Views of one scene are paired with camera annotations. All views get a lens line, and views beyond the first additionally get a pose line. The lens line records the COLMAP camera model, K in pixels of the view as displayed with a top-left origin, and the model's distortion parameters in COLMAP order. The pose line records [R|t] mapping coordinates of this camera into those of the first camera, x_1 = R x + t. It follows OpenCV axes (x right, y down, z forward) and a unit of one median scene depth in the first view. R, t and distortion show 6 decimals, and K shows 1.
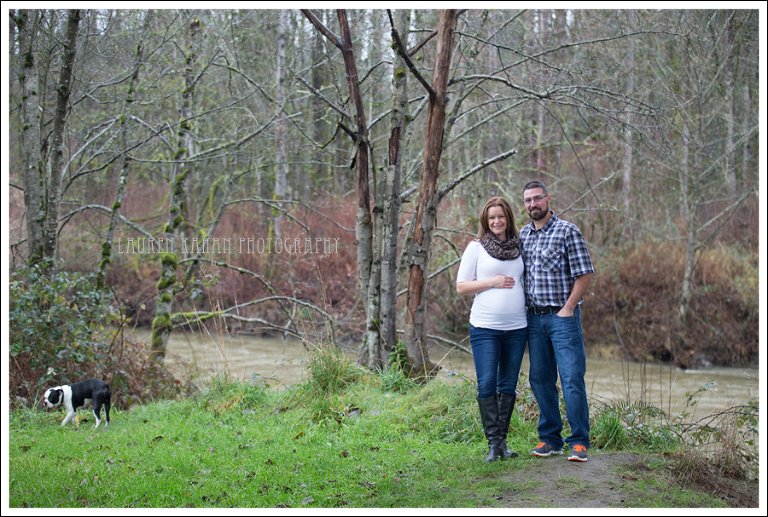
lens RADIAL K [[1586.6, 0, 384.1], [0, 1586.6, 274.1], [0, 0, 1]] dist [-0.329987, 0.080646]
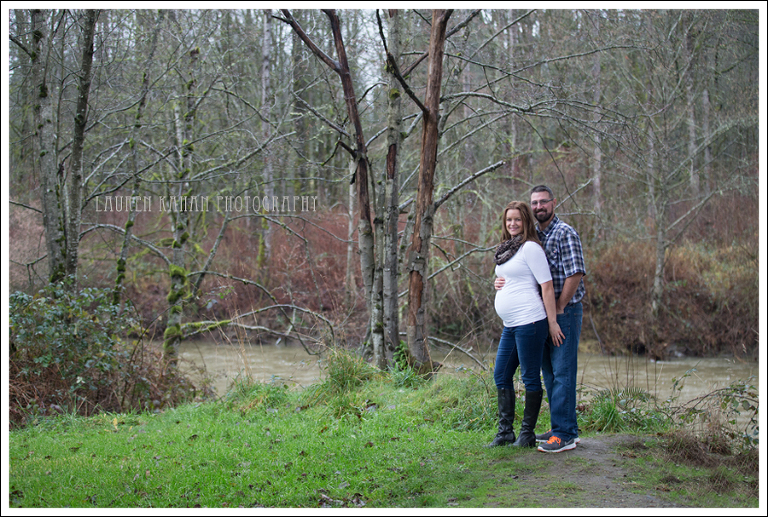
lens RADIAL K [[1529.0, 0, 384.2], [0, 1529.0, 273.4], [0, 0, 1]] dist [-0.371539, 0.274882]
pose [[0.999336, -0.032525, 0.016416, -0.017872], [0.032599, 0.999459, -0.004298, -0.000192], [-0.016267, 0.004830, 0.999856, -0.039818]]
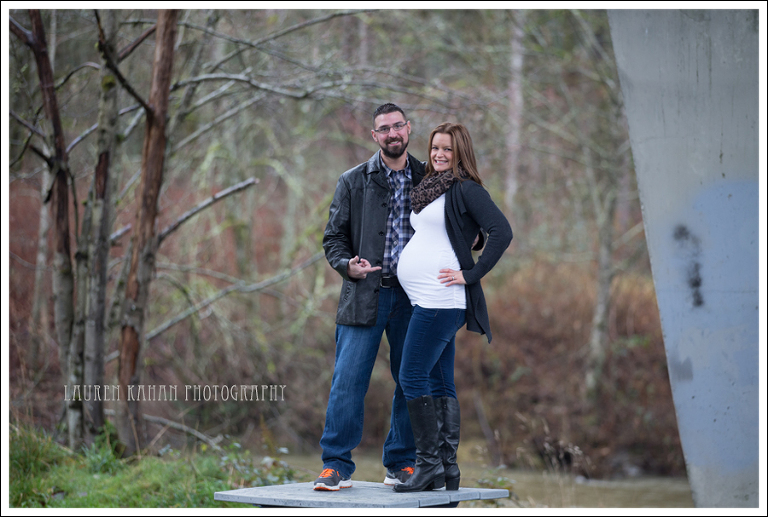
lens RADIAL K [[3880.8, 0, 384.9], [0, 3880.8, 223.3], [0, 0, 1]] dist [0.991483, 3.551010]
pose [[0.996649, -0.002338, 0.081766, -0.011941], [0.003764, 0.999843, -0.017288, -0.022341], [-0.081712, 0.017538, 0.996502, -0.947389]]
